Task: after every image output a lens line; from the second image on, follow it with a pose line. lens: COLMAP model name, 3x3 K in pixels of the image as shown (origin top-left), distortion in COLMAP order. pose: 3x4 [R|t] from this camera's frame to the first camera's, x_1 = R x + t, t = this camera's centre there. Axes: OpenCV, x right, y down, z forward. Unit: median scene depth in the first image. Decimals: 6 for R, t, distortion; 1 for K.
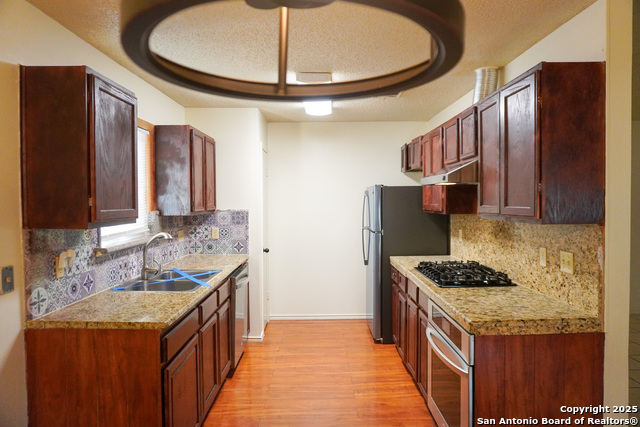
lens RADIAL K [[428.2, 0, 320.0], [0, 428.2, 213.5], [0, 0, 1]] dist [-0.057729, 0.045507]
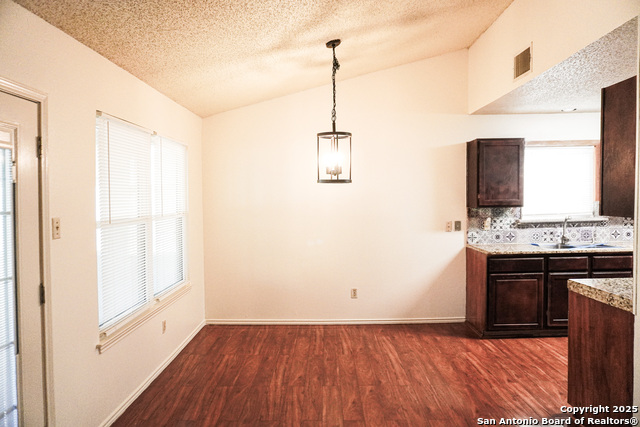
lens RADIAL K [[428.2, 0, 320.0], [0, 428.2, 213.5], [0, 0, 1]] dist [-0.057729, 0.045507]
pose [[-0.004022, 0.049078, -0.998787, 1.721126], [-0.017316, 0.998642, 0.049141, -0.031665], [0.999842, 0.017493, -0.003167, 0.129636]]
